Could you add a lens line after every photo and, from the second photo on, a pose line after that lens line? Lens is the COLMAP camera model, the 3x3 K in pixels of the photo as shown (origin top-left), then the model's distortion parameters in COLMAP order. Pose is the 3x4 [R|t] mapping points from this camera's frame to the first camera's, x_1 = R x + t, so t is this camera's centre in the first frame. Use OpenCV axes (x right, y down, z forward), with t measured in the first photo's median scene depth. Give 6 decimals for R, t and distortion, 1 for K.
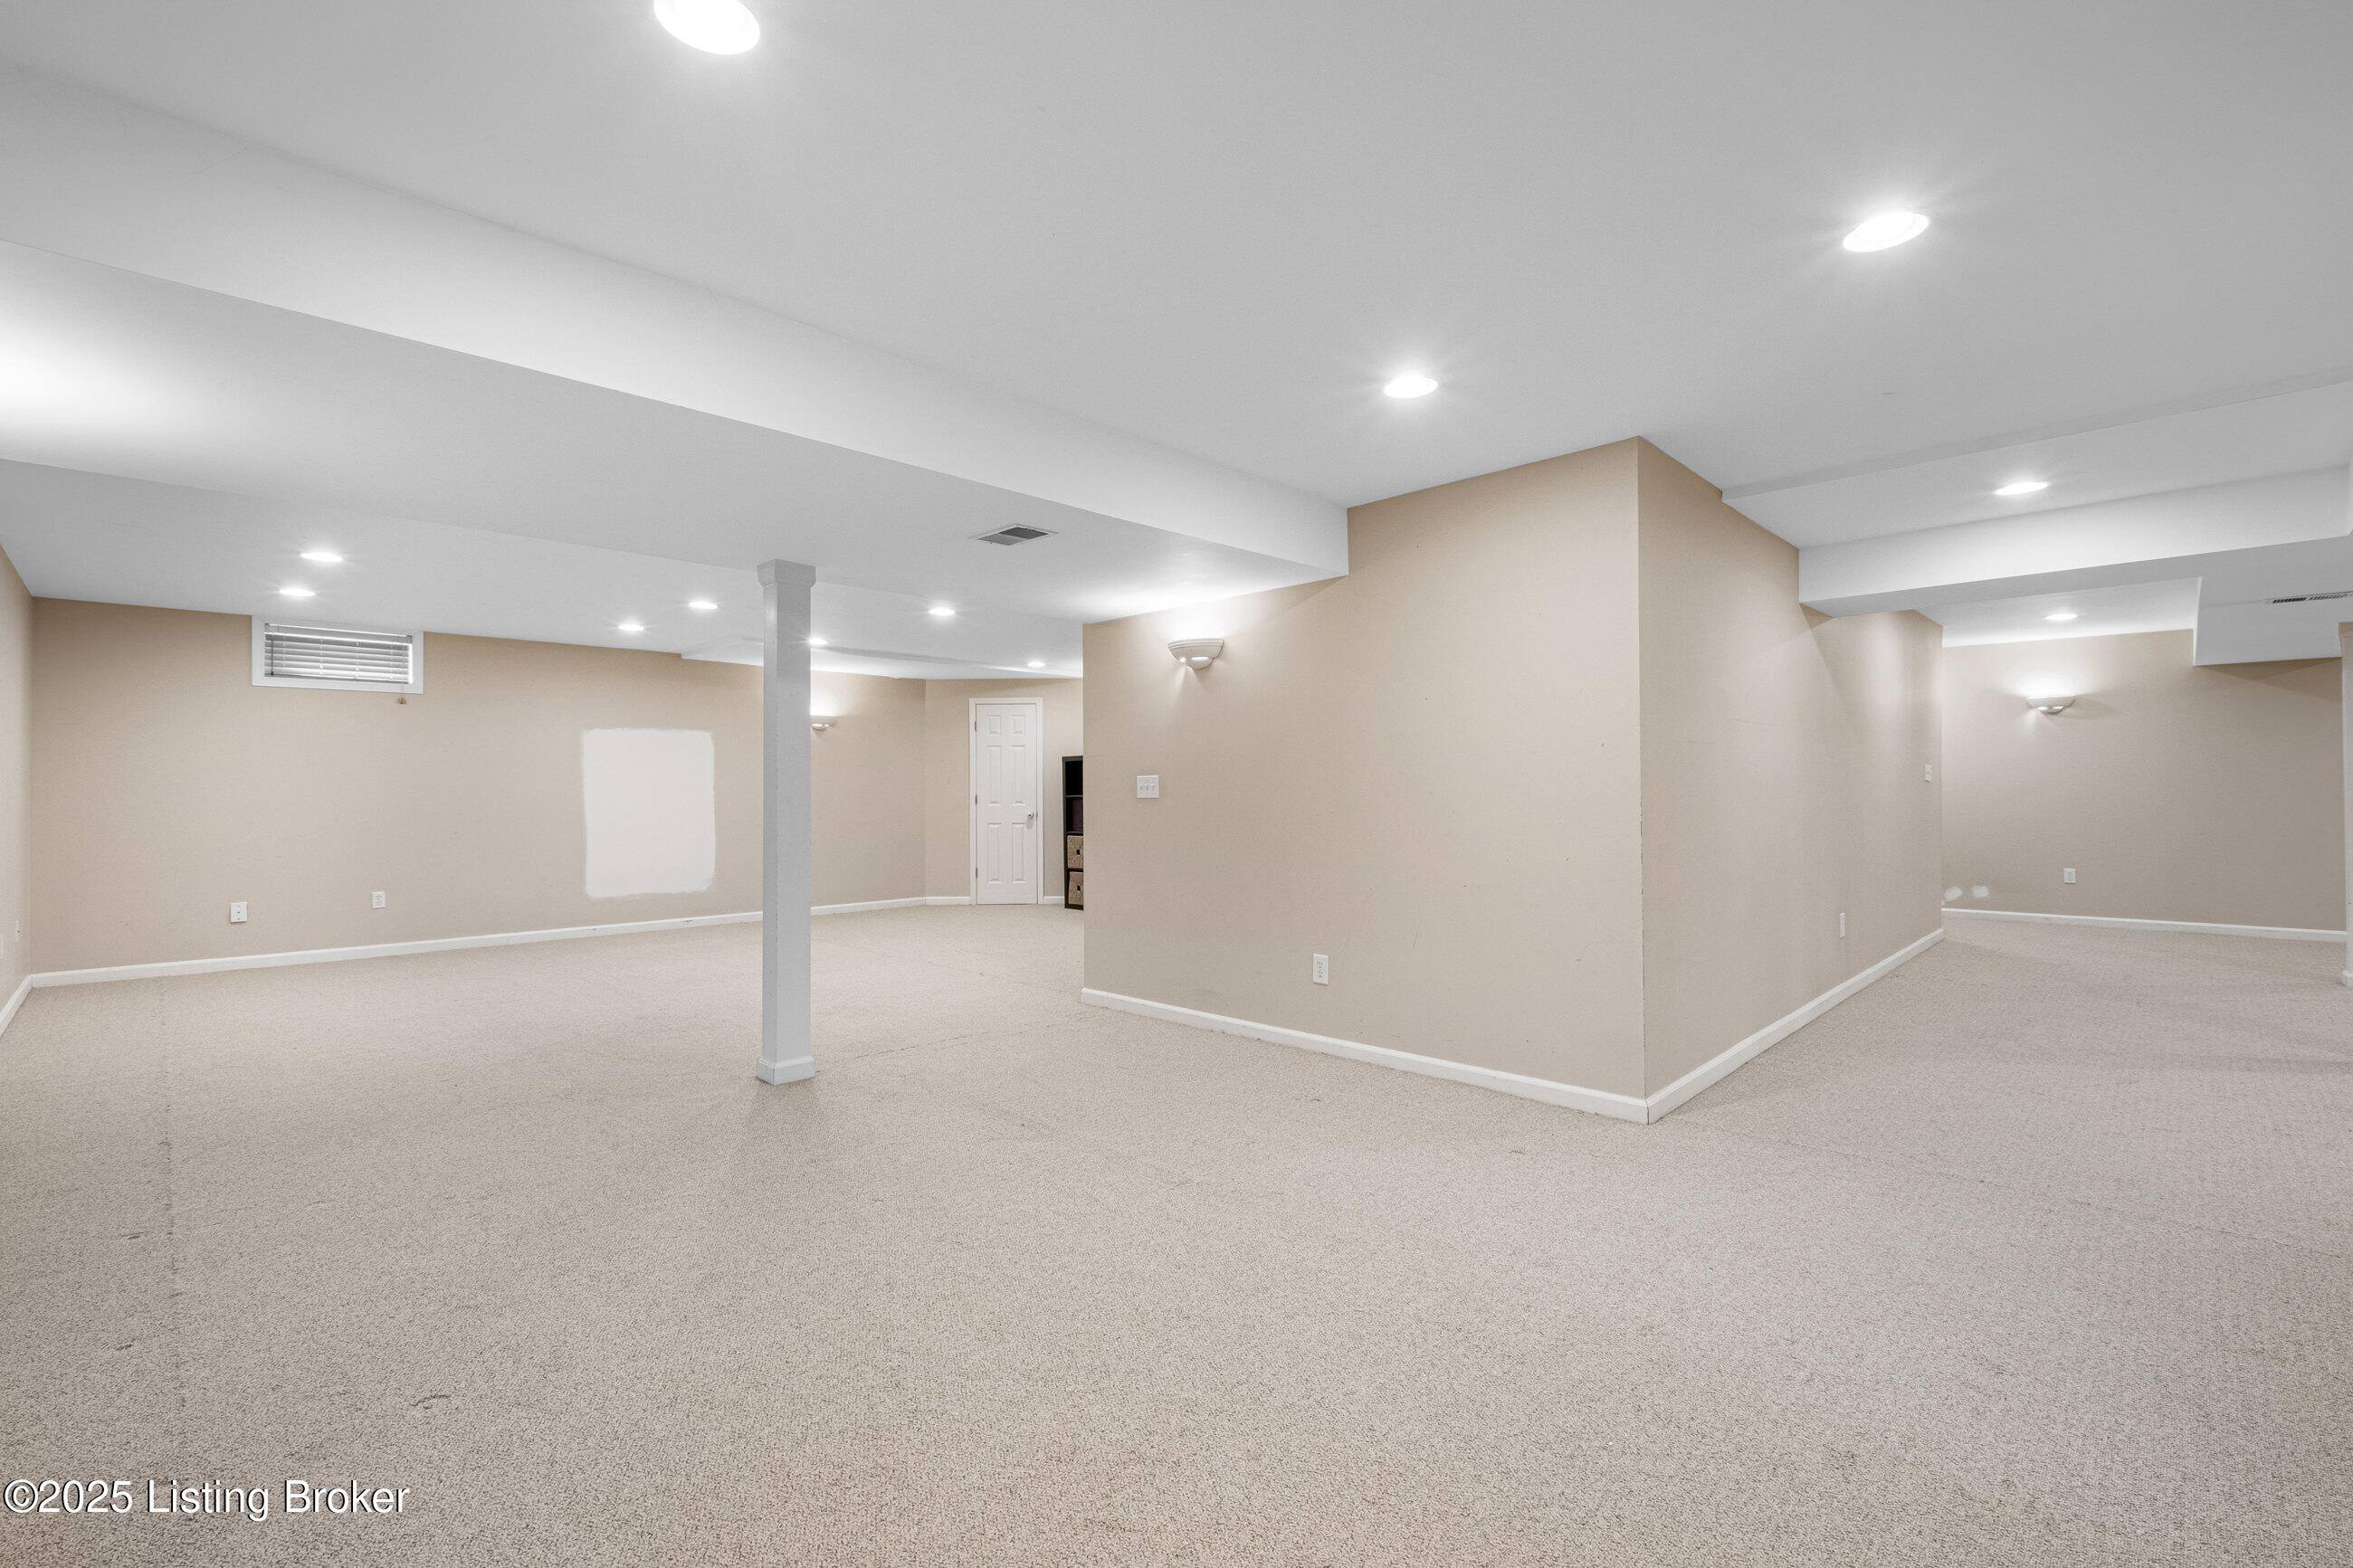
lens RADIAL K [[1009.7, 0, 1181.3], [0, 1009.7, 780.8], [0, 0, 1]] dist [0.004603, -0.005466]
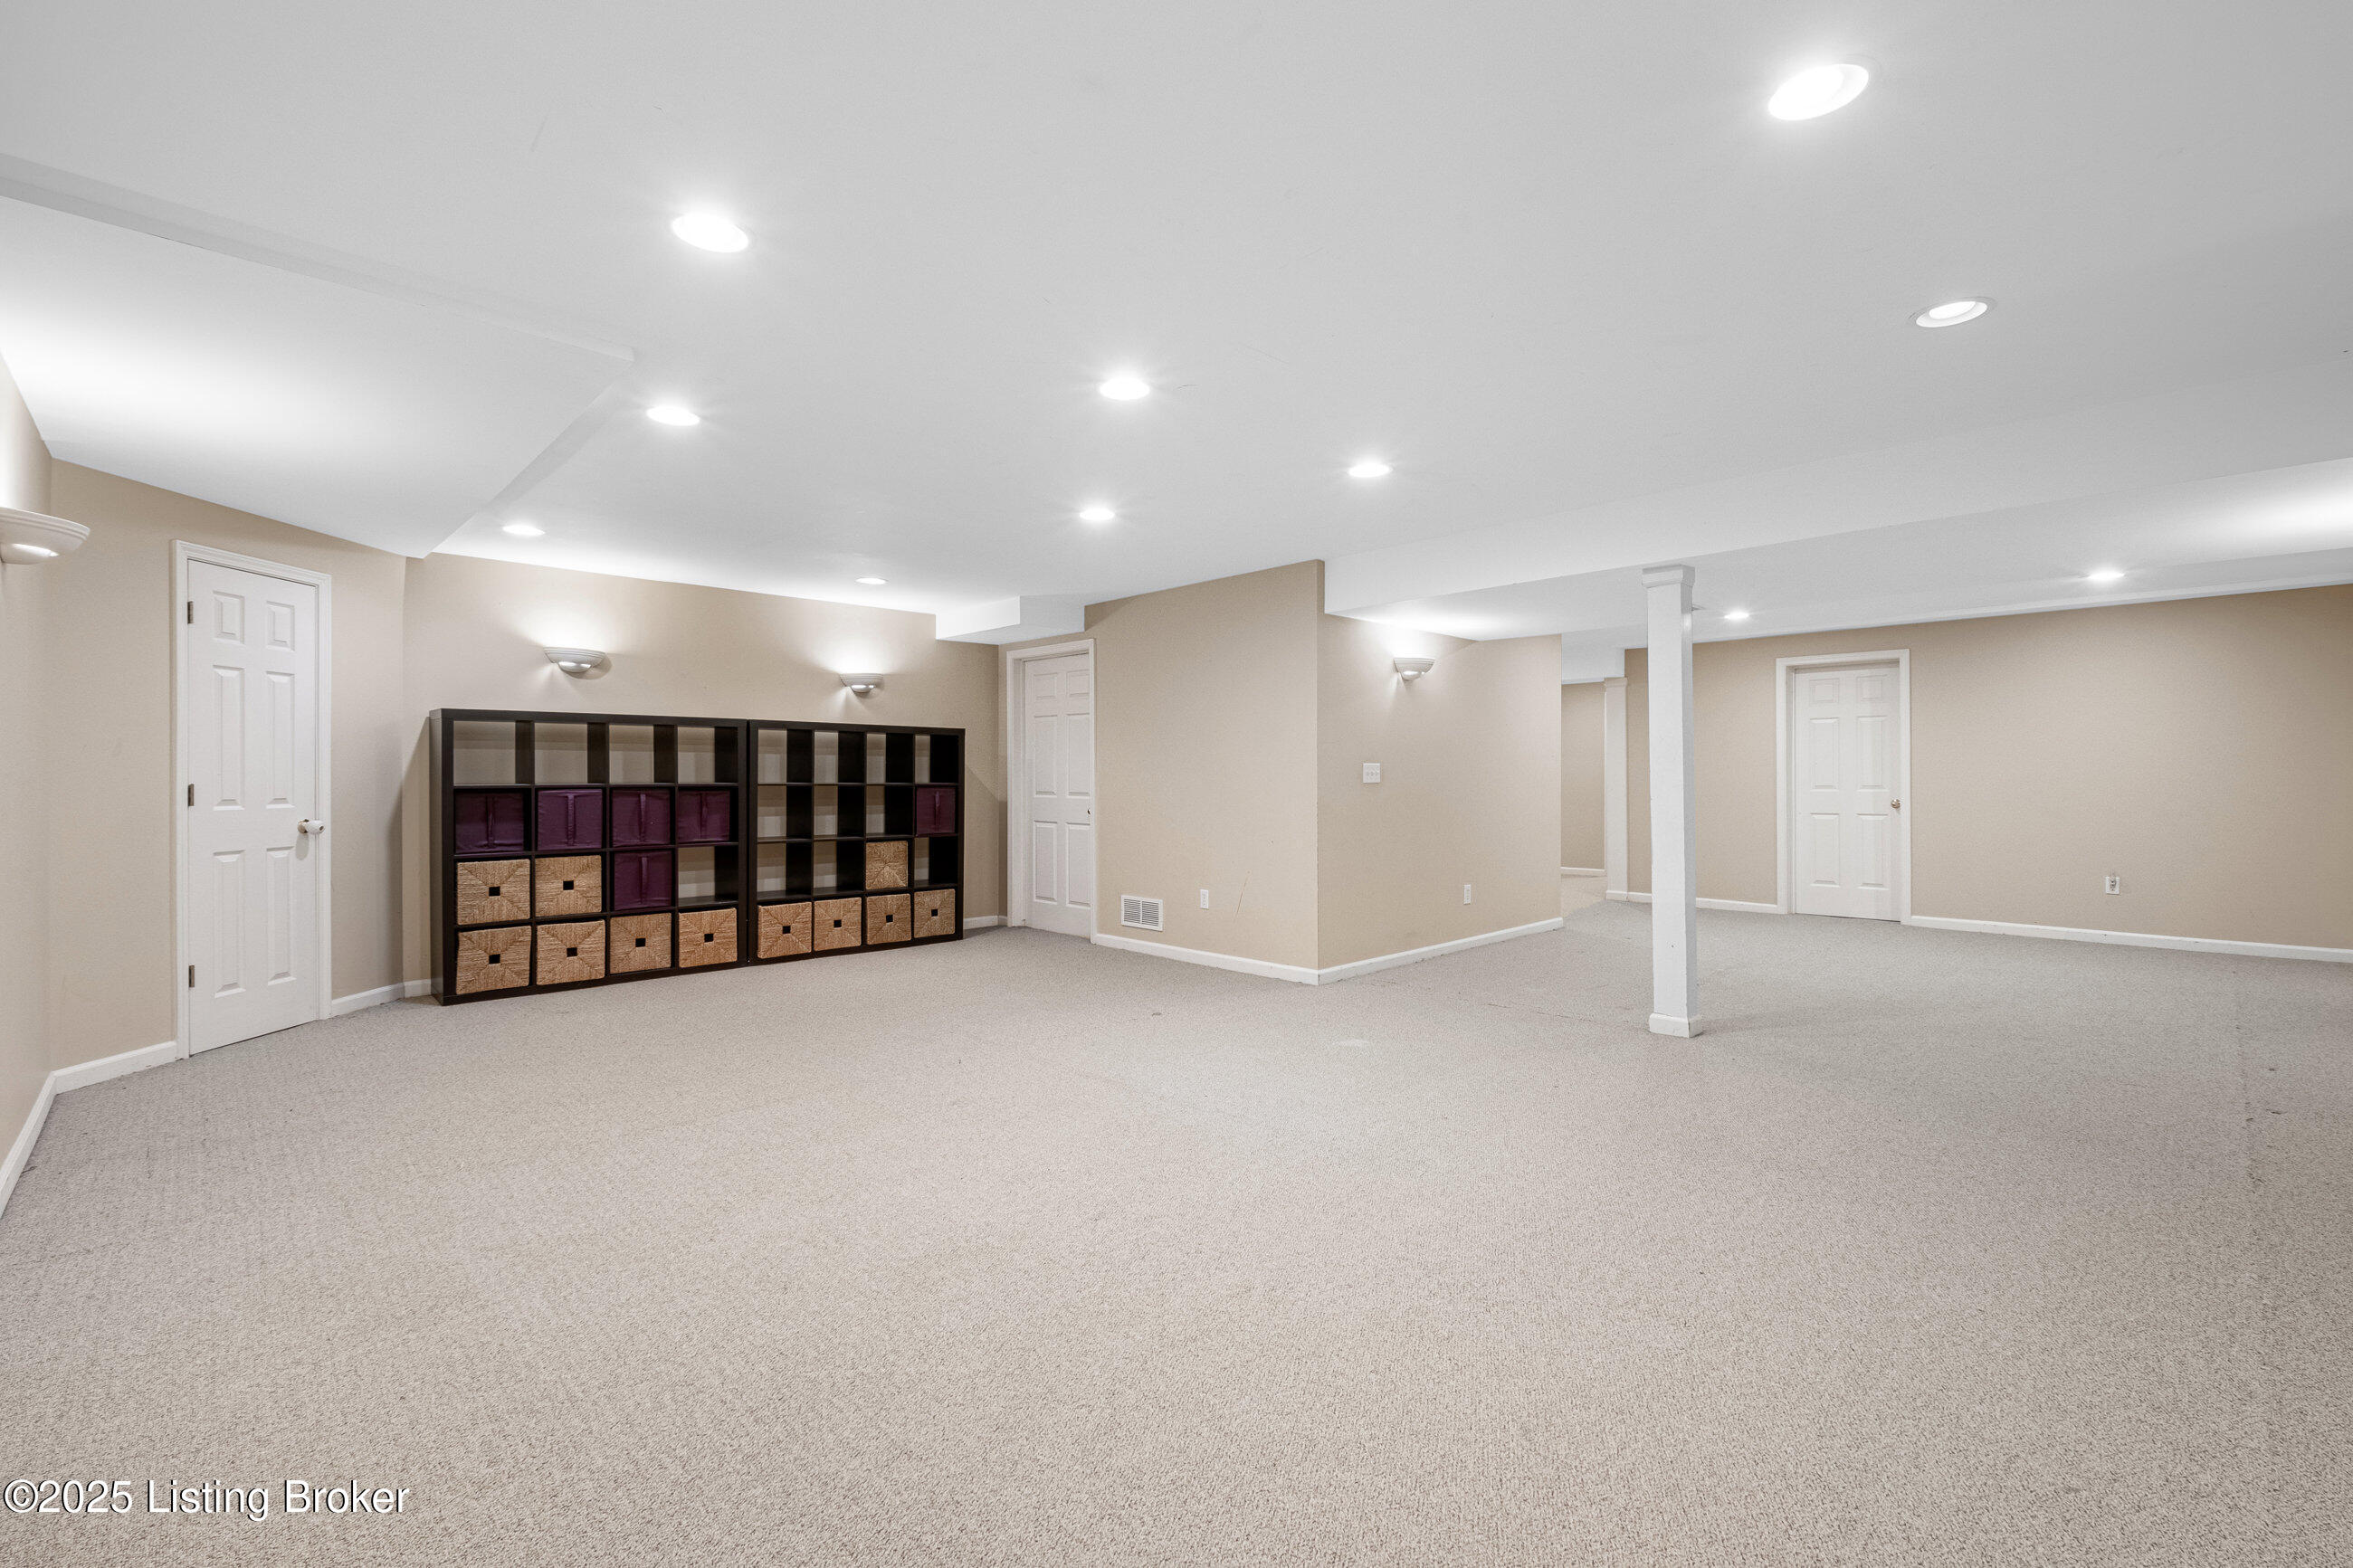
lens RADIAL K [[1009.7, 0, 1181.3], [0, 1009.7, 780.8], [0, 0, 1]] dist [0.004603, -0.005466]
pose [[0.024006, 0.007403, 0.999684, -0.614842], [-0.008635, 0.999937, -0.007197, 0.012869], [-0.999675, -0.008460, 0.024068, 0.615562]]
